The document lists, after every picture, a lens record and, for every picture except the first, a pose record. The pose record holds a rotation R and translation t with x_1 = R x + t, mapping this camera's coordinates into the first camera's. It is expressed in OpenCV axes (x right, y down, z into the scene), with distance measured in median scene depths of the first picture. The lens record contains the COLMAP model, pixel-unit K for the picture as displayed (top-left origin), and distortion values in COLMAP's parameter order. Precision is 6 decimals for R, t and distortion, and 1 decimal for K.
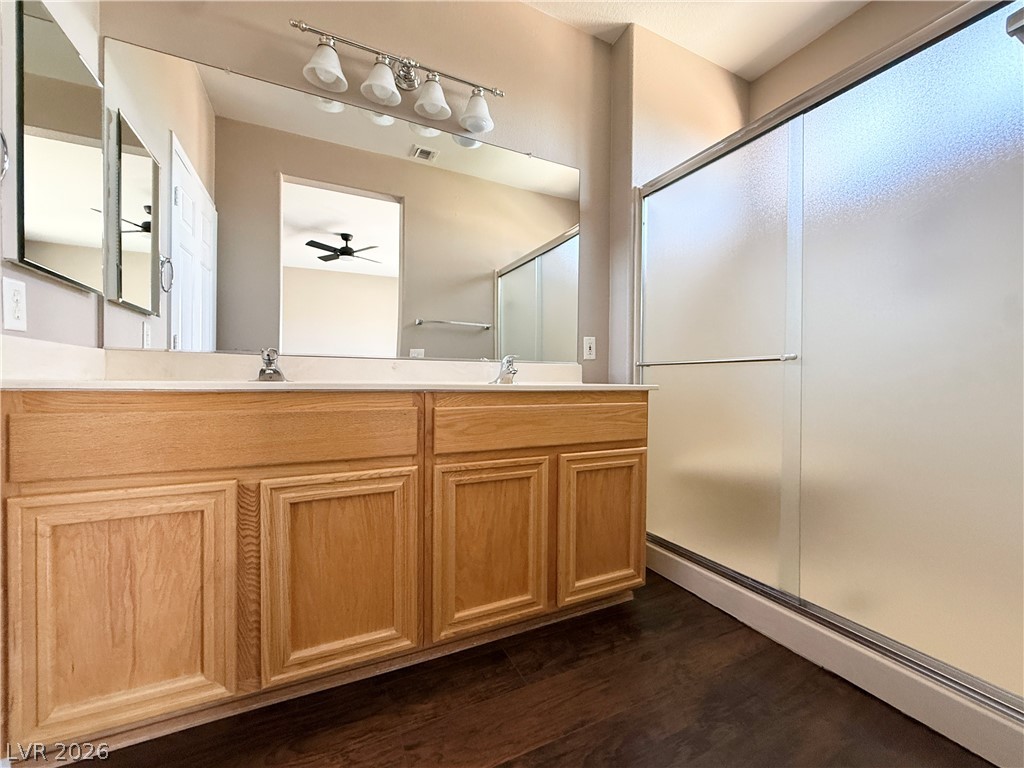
lens RADIAL K [[408.4, 0, 510.4], [0, 408.4, 384.5], [0, 0, 1]] dist [0.000319, -0.000045]
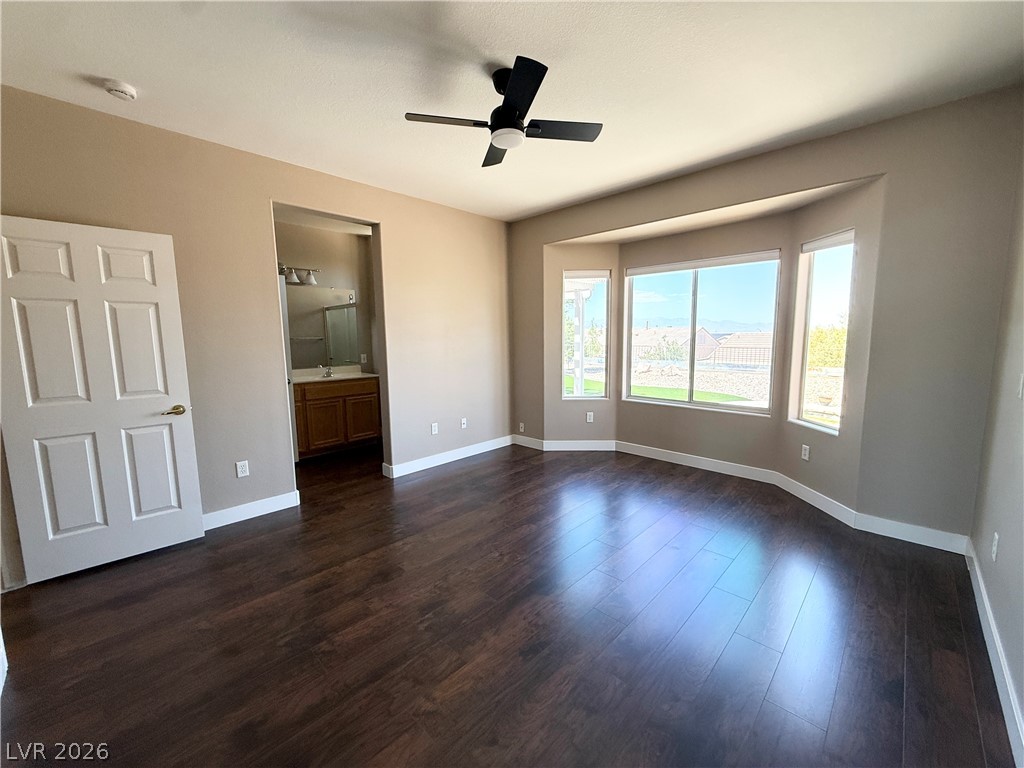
lens RADIAL K [[408.4, 0, 510.4], [0, 408.4, 384.5], [0, 0, 1]] dist [0.000319, -0.000045]
pose [[0.937872, -0.061714, 0.341450, 0.201900], [0.023022, 0.992955, 0.116234, -0.245229], [-0.346218, -0.101152, 0.932685, -2.114418]]
